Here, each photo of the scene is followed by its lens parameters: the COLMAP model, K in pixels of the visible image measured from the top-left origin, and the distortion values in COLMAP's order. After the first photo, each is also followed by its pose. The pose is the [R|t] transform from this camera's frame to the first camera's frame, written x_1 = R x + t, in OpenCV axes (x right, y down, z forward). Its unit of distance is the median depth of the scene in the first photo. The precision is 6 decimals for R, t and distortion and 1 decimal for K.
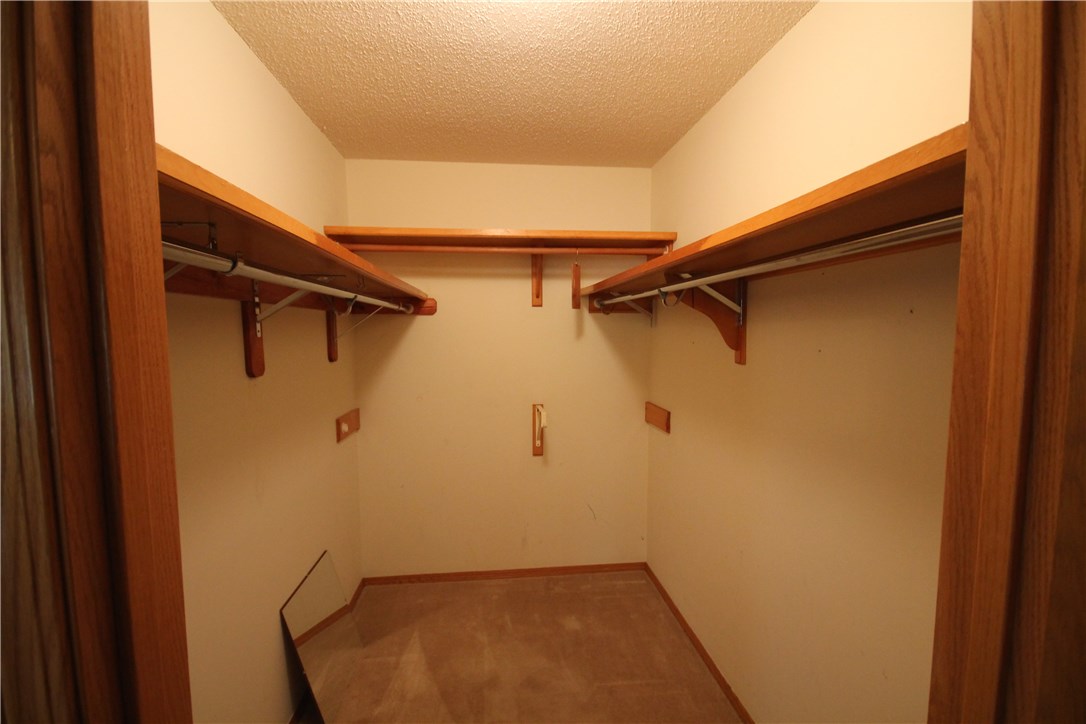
lens RADIAL K [[511.5, 0, 543.8], [0, 511.5, 361.3], [0, 0, 1]] dist [0.014544, -0.003204]
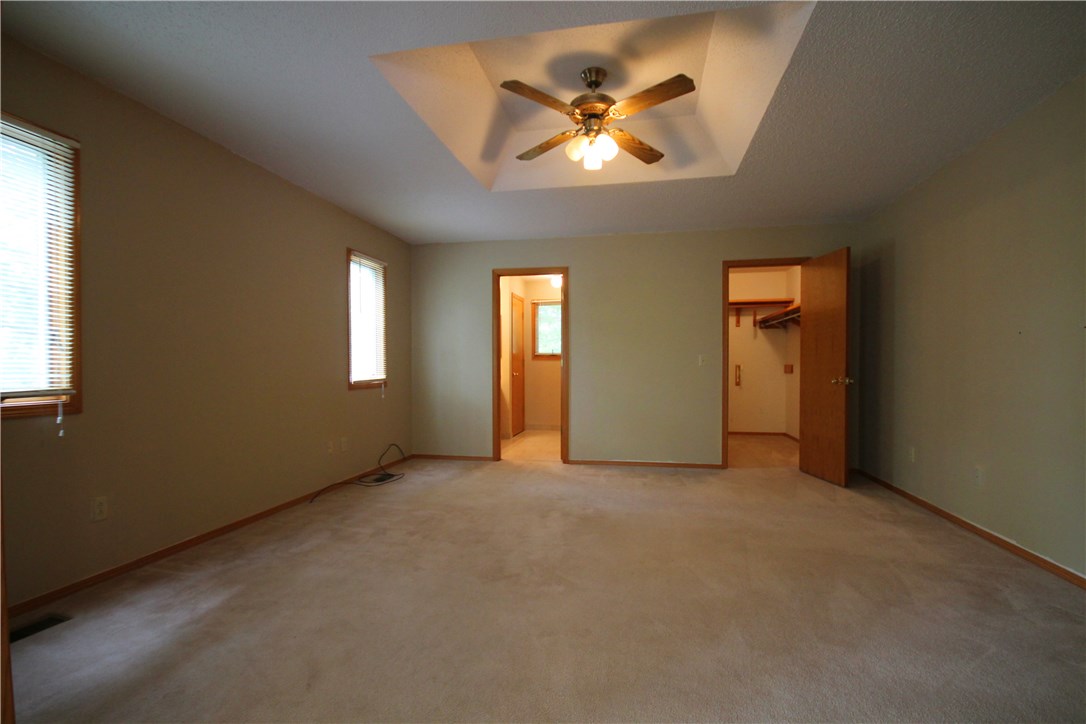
lens RADIAL K [[511.5, 0, 540.1], [0, 511.5, 364.5], [0, 0, 1]] dist [0.014544, -0.003204]
pose [[0.949444, 0.008827, -0.313814, -0.155035], [-0.032310, 0.997044, -0.069709, 0.312903], [0.312271, 0.076324, 0.946922, -1.850783]]
